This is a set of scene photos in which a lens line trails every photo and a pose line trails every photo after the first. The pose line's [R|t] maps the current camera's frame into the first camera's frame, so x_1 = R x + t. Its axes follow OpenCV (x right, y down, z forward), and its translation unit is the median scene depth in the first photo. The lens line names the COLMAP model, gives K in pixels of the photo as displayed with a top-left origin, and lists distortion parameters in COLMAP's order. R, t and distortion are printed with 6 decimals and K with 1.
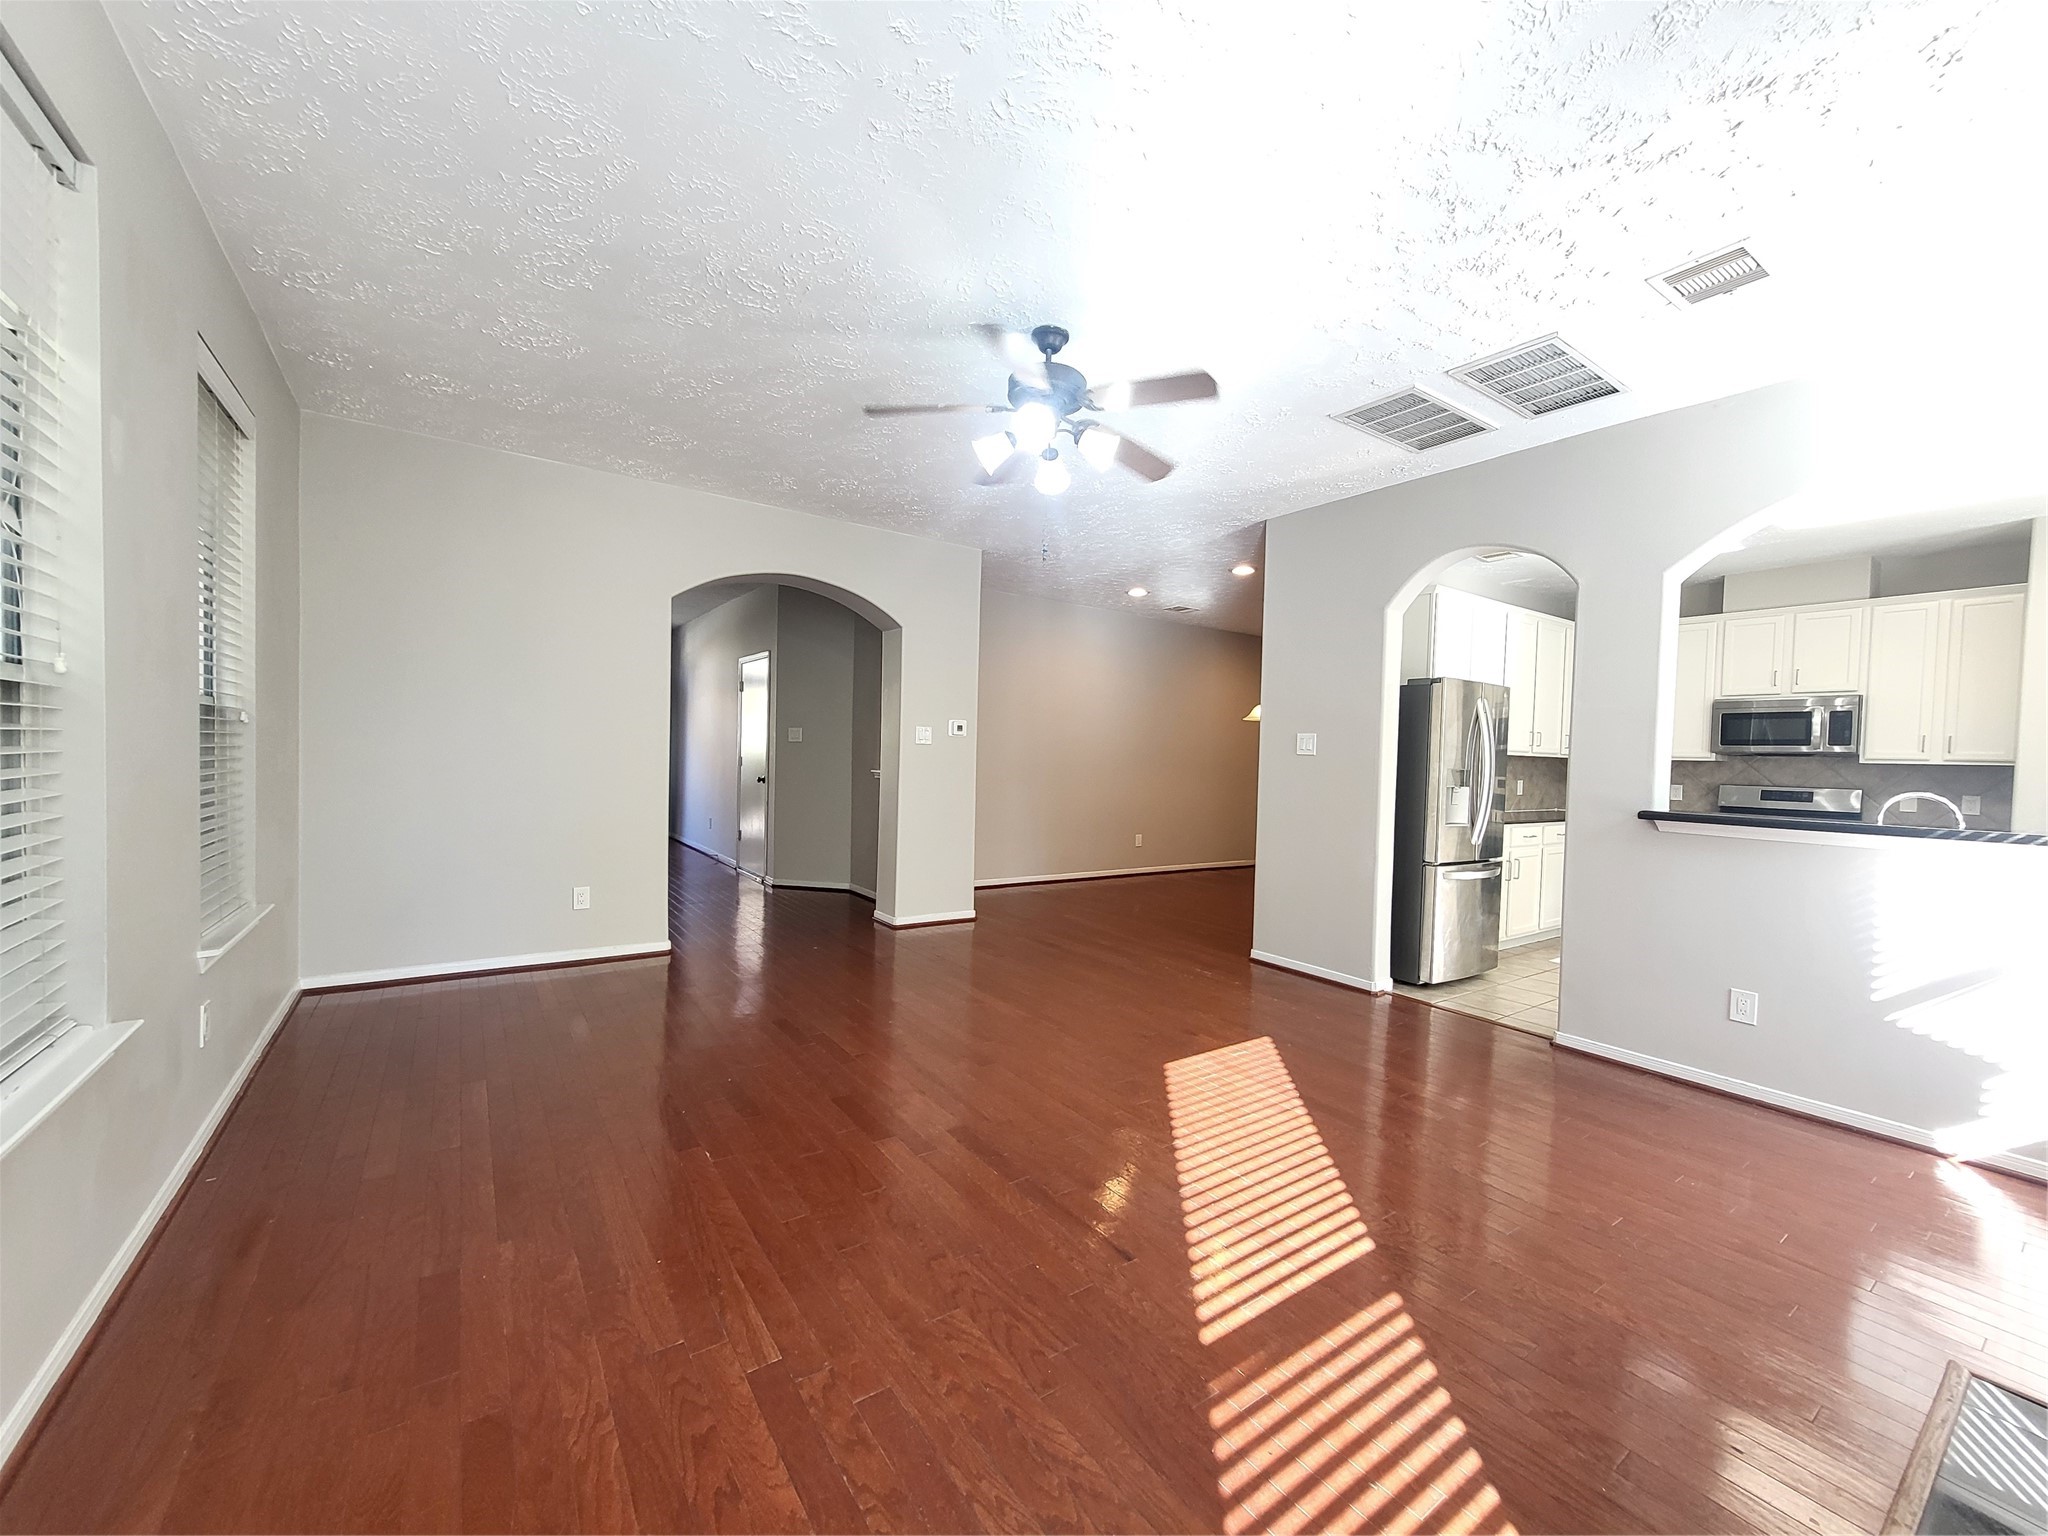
lens RADIAL K [[803.6, 0, 1025.6], [0, 803.6, 770.2], [0, 0, 1]] dist [0.002520, -0.001439]
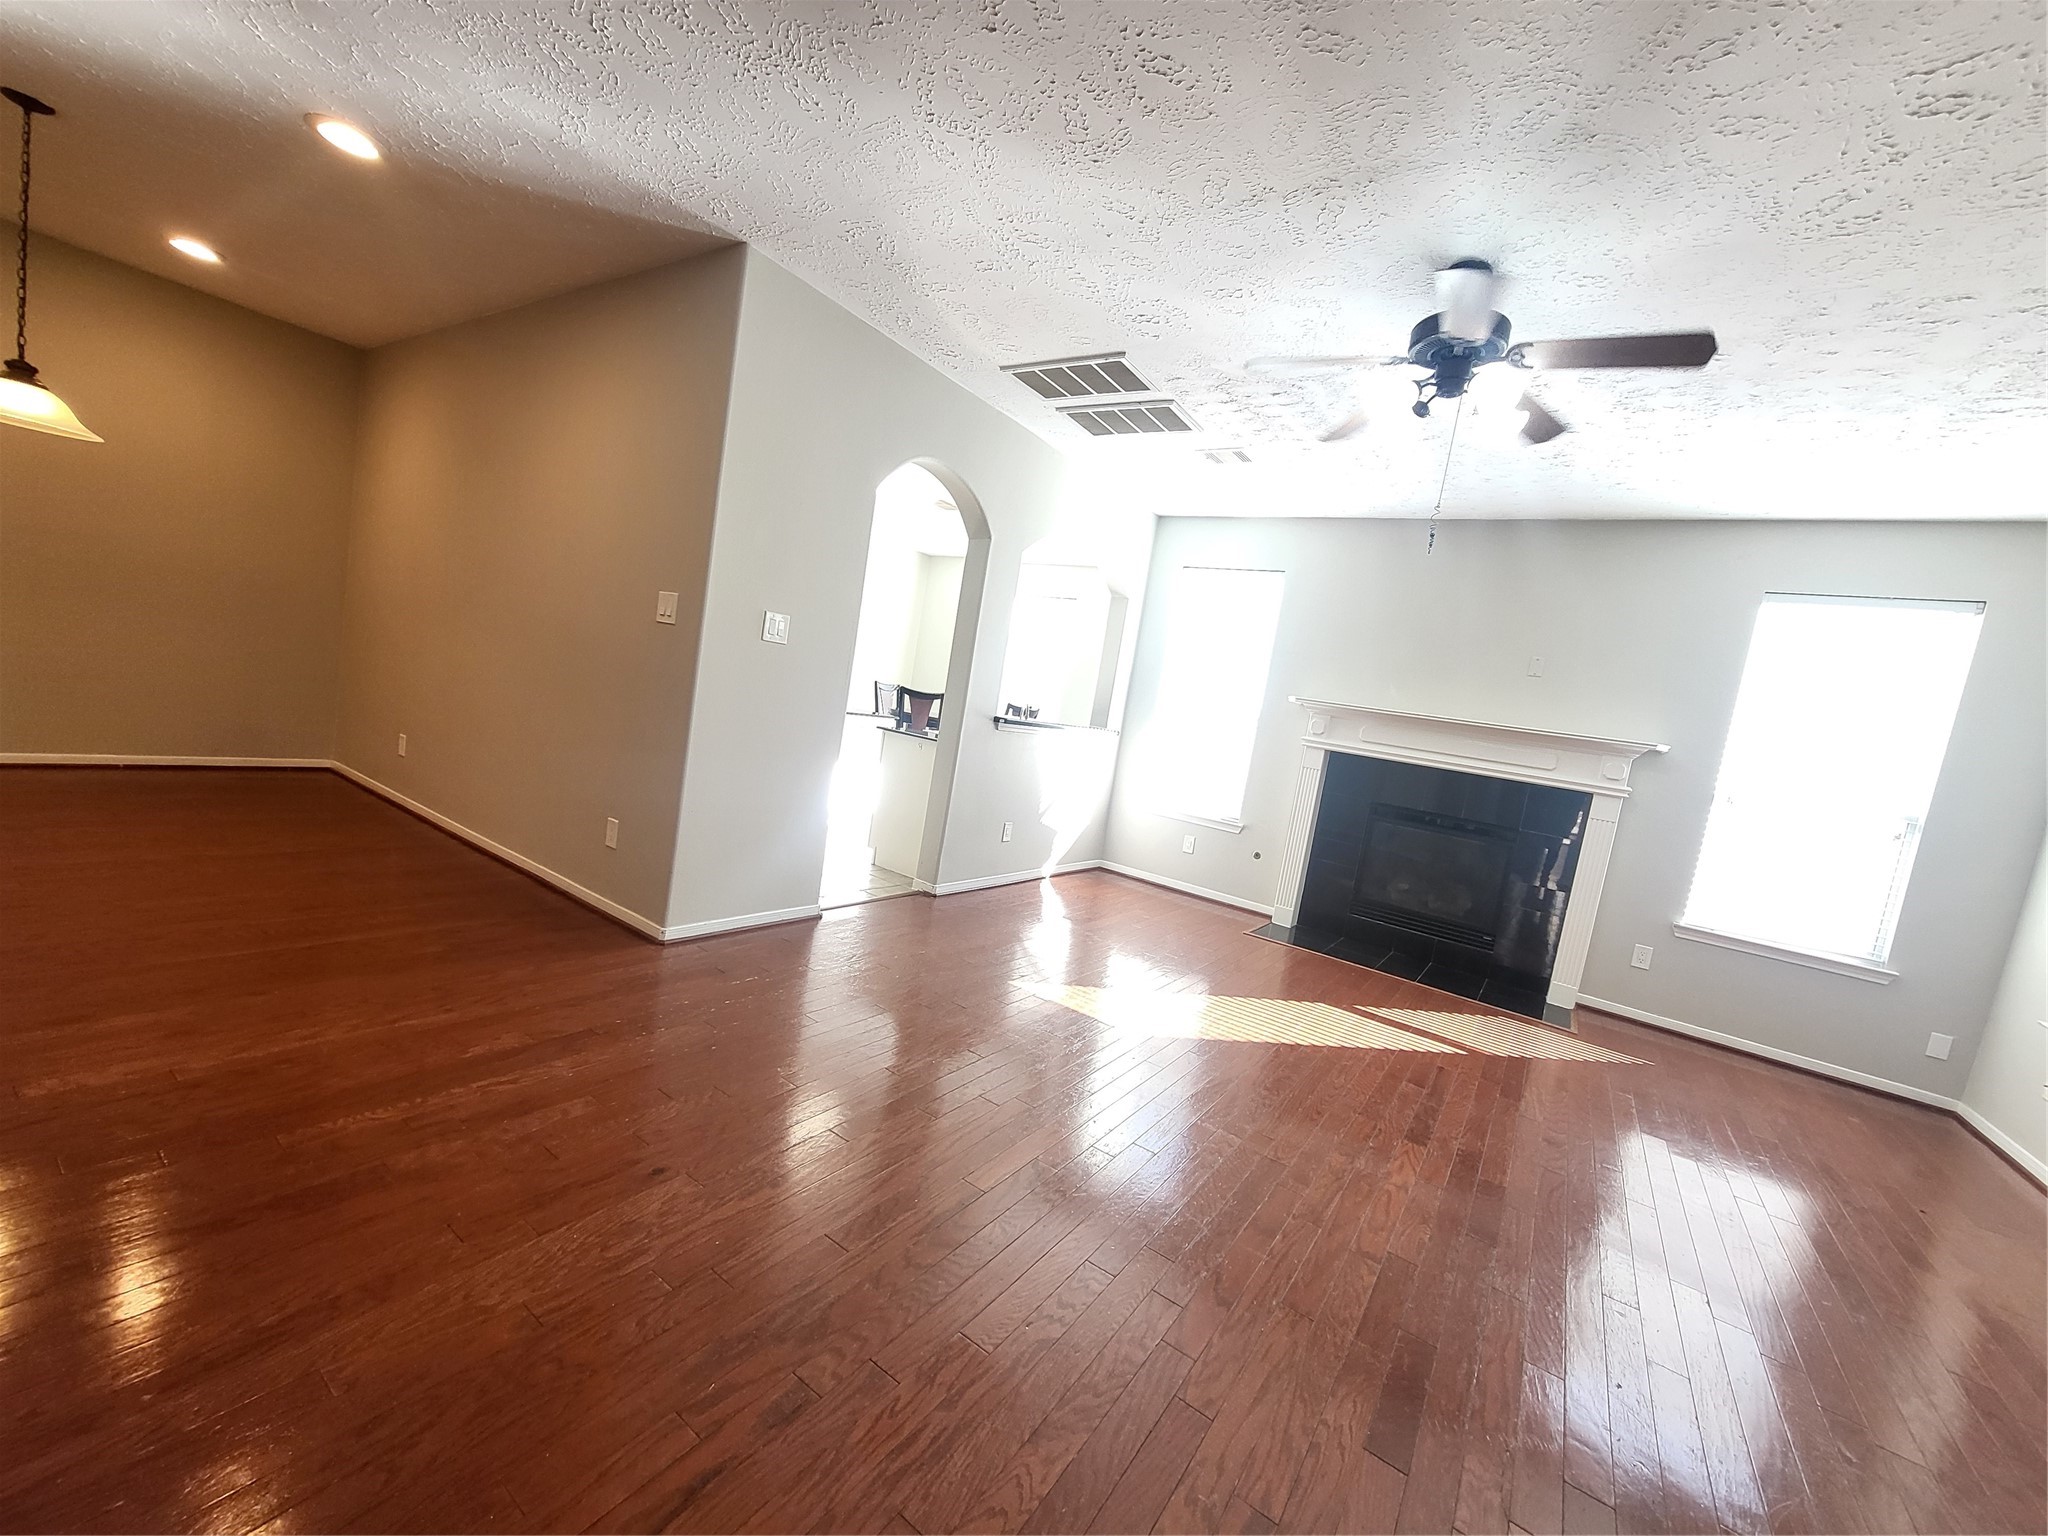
lens RADIAL K [[803.6, 0, 1023.3], [0, 803.6, 779.3], [0, 0, 1]] dist [0.002520, -0.001439]
pose [[-0.333482, -0.176090, 0.926165, -0.707932], [-0.146051, 0.980191, 0.133774, -0.047331], [-0.931375, -0.090656, -0.352594, 1.710474]]
